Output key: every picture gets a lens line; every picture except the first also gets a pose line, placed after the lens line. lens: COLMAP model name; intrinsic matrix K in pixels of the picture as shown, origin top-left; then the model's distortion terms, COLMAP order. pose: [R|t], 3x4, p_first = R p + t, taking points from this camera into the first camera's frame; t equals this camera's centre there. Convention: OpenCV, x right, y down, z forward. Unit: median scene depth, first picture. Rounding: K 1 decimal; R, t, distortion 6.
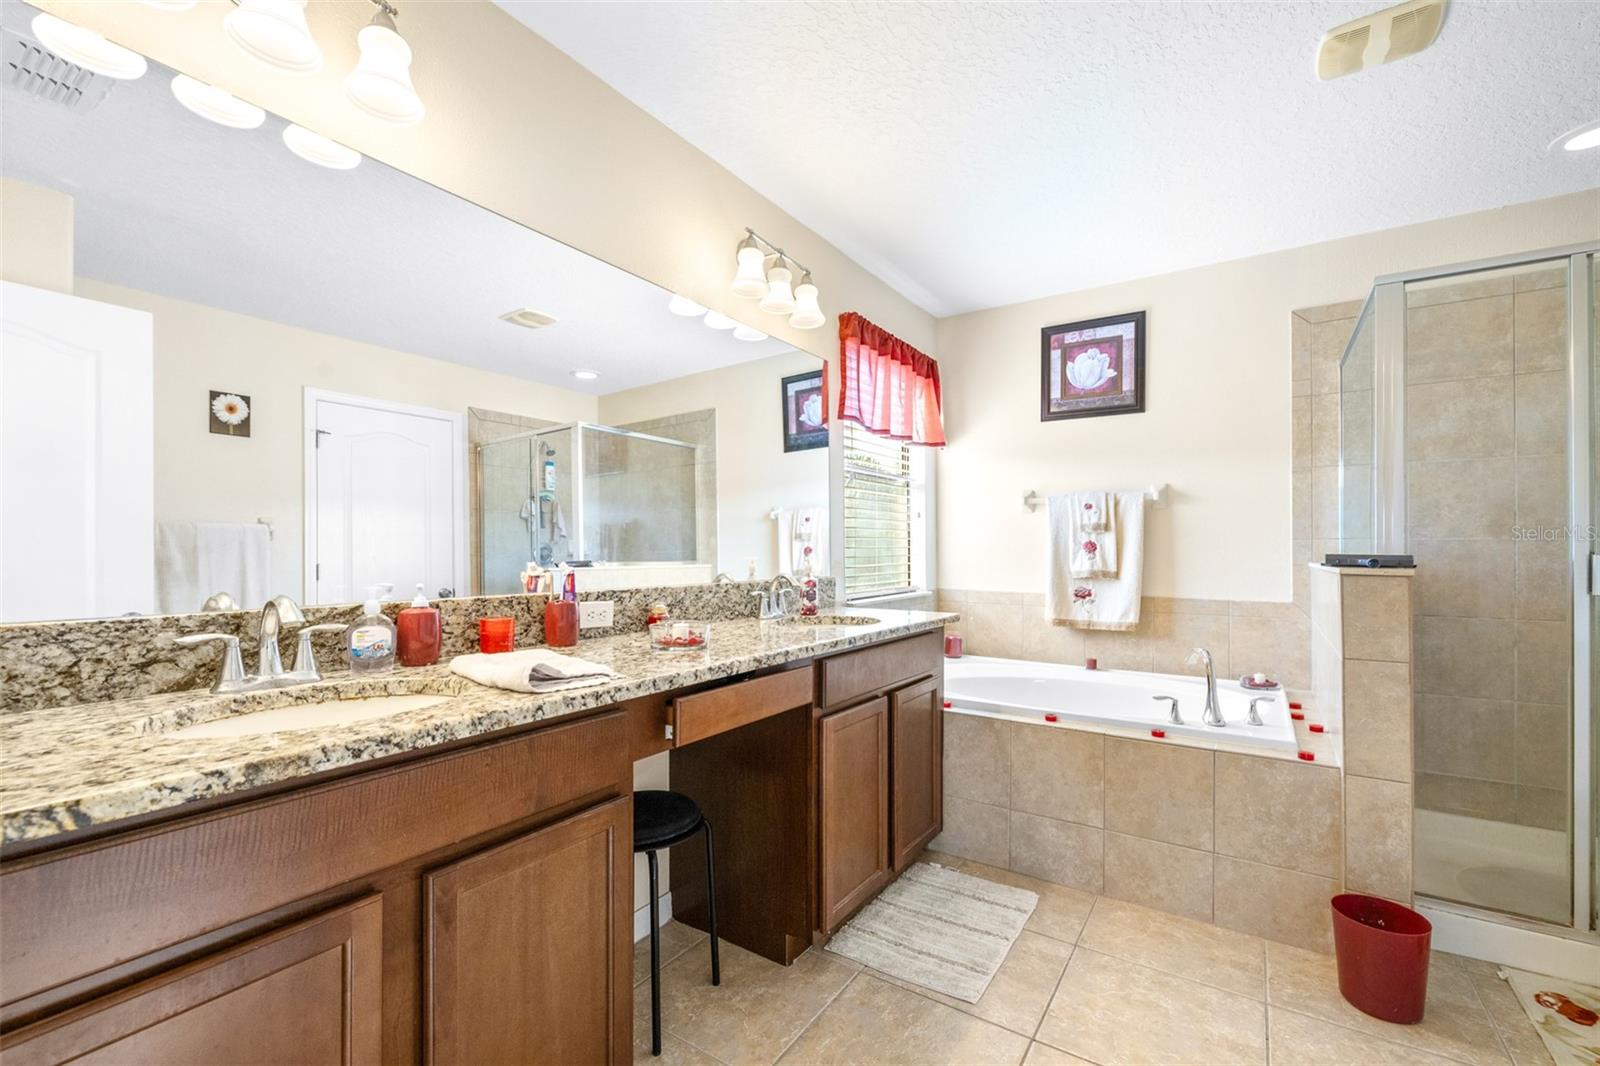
lens RADIAL K [[685.4, 0, 798.1], [0, 685.4, 552.9], [0, 0, 1]] dist [0.002066, -0.000206]
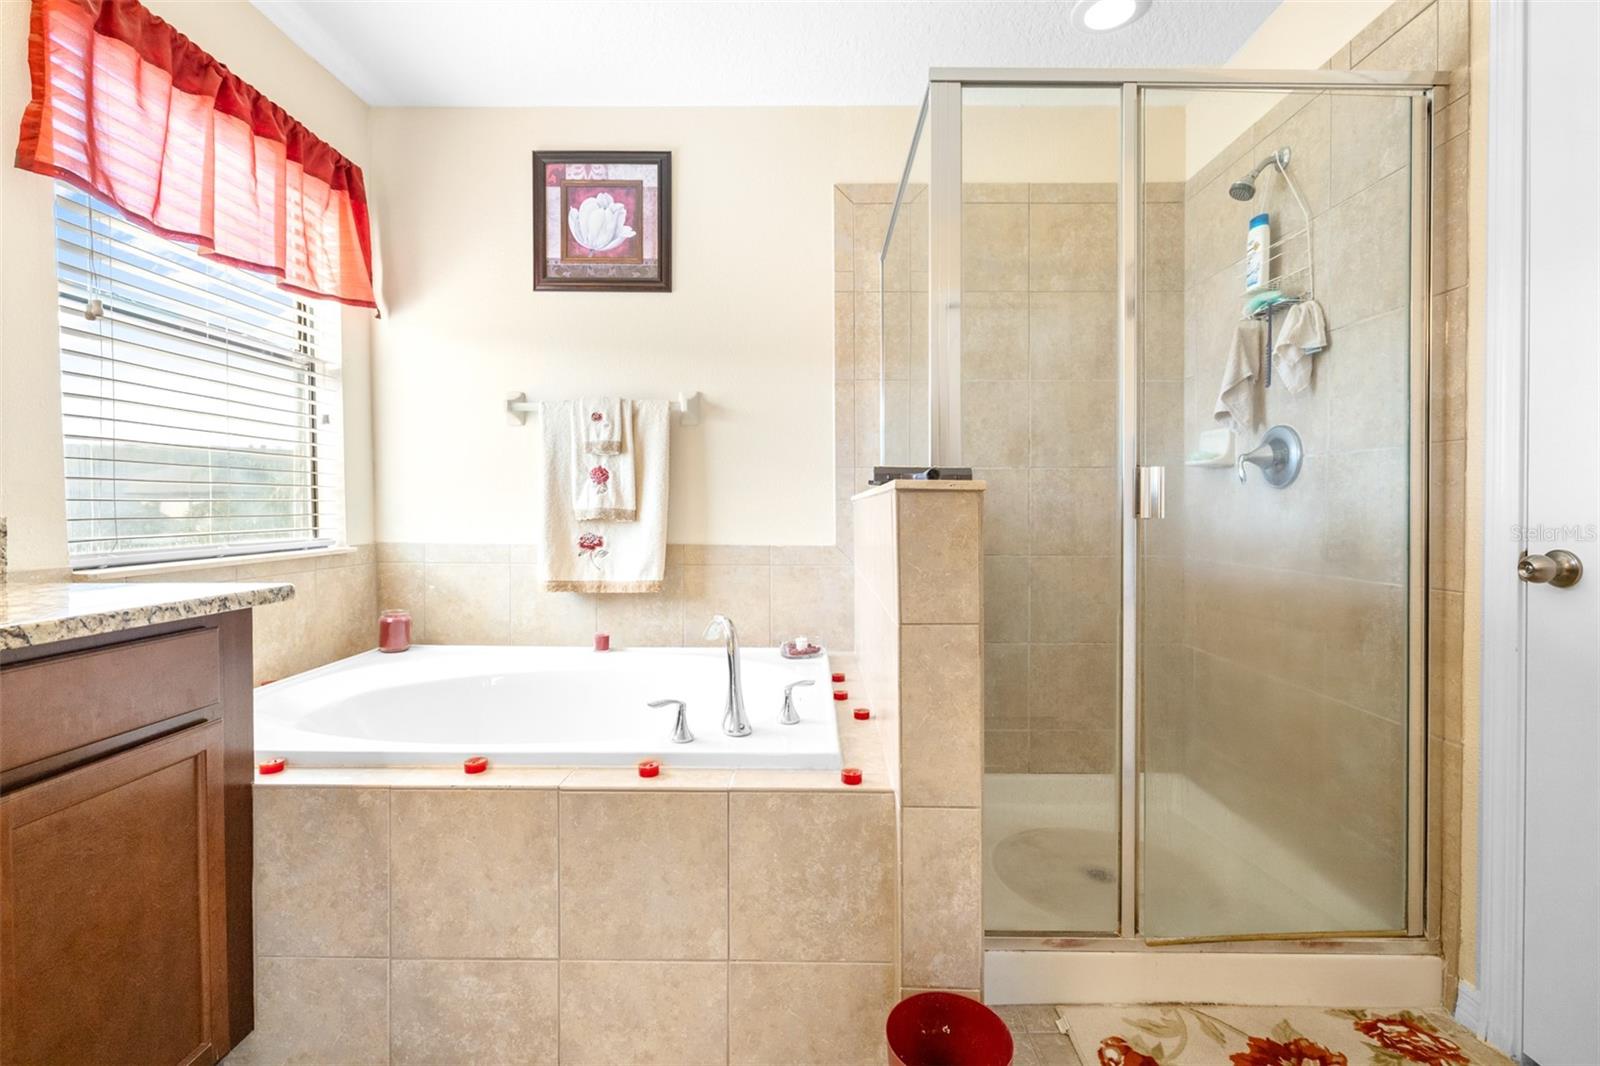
lens RADIAL K [[685.4, 0, 799.8], [0, 685.4, 522.6], [0, 0, 1]] dist [0.002066, -0.000206]
pose [[0.841950, -0.009979, 0.539463, 0.252543], [0.002748, 0.999895, 0.014207, 0.034462], [-0.539548, -0.010479, 0.841890, 0.347069]]
